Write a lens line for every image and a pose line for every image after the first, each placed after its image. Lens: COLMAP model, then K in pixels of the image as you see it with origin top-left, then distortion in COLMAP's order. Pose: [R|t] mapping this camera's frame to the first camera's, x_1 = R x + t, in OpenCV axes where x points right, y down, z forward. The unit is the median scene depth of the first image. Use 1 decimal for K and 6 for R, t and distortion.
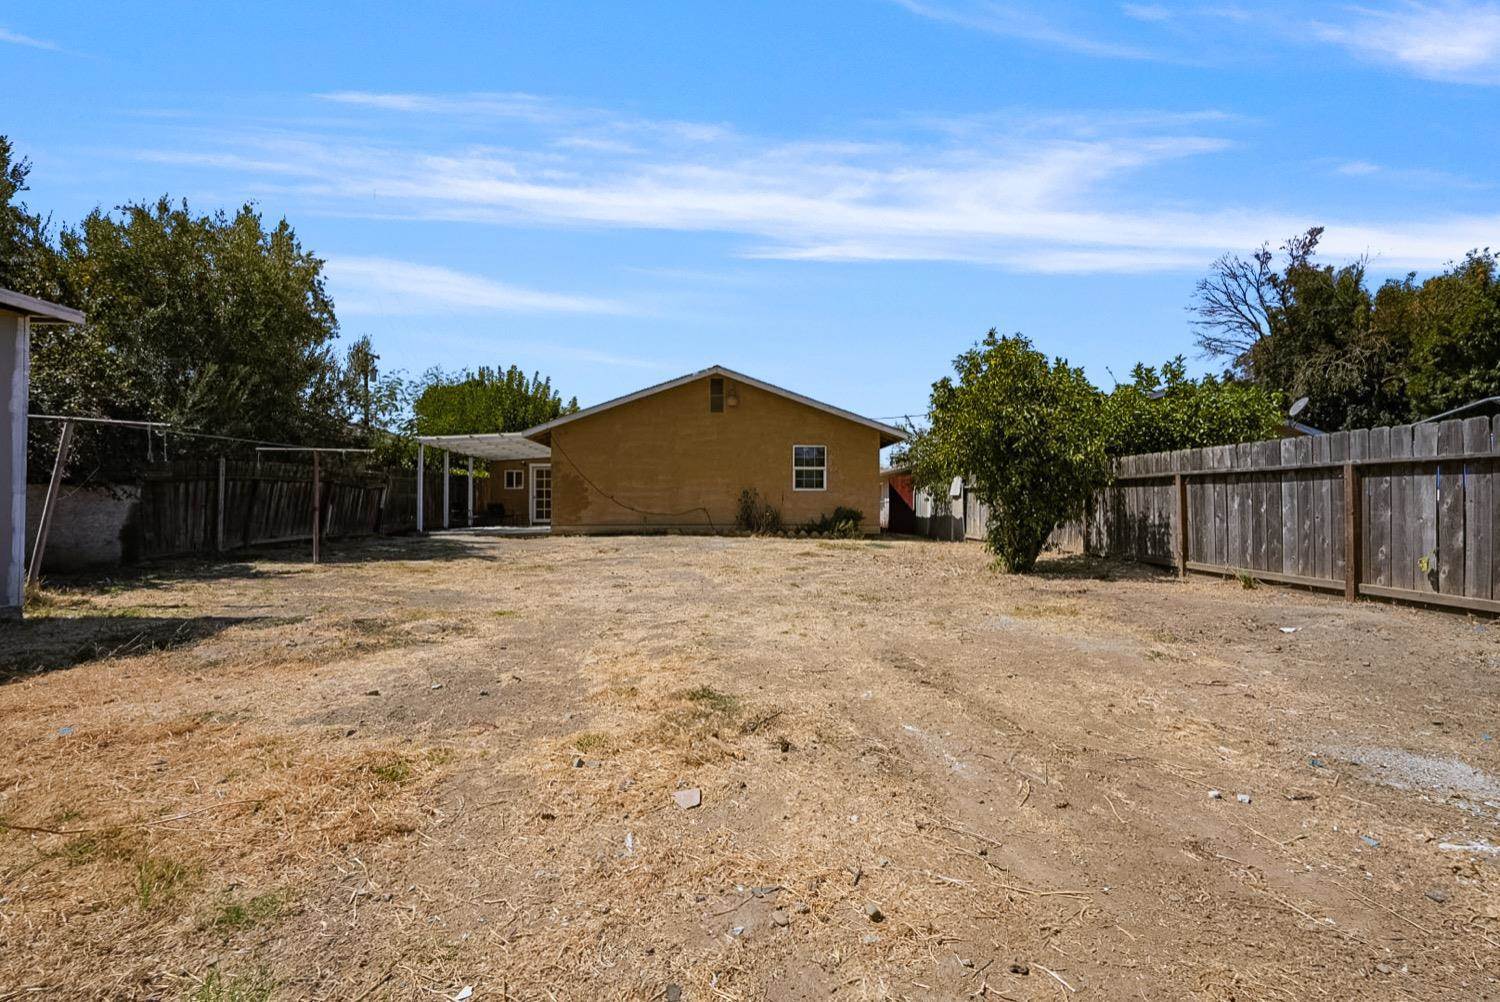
lens RADIAL K [[660.7, 0, 865.1], [0, 660.7, 512.8], [0, 0, 1]] dist [0.000534, 0.000266]
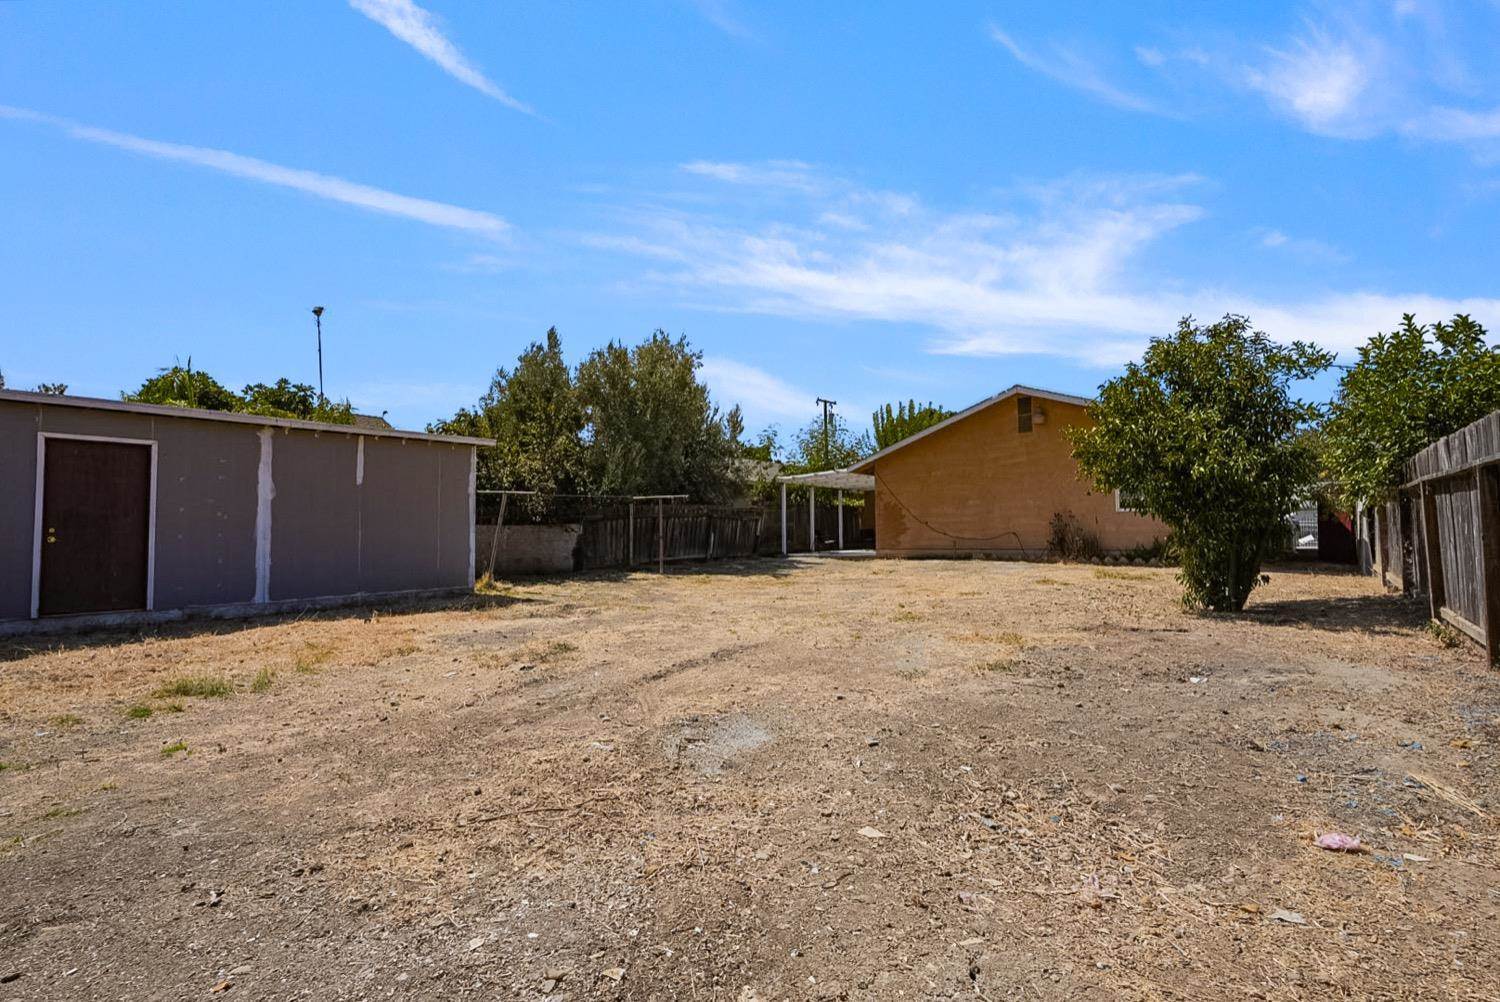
lens RADIAL K [[682.8, 0, 752.0], [0, 682.8, 523.4], [0, 0, 1]] dist [-0.018191, 0.009737]
pose [[0.758618, -0.018472, -0.651274, 0.121311], [0.005832, 0.999750, -0.021563, -0.001129], [0.651510, 0.012560, 0.758536, -0.005343]]
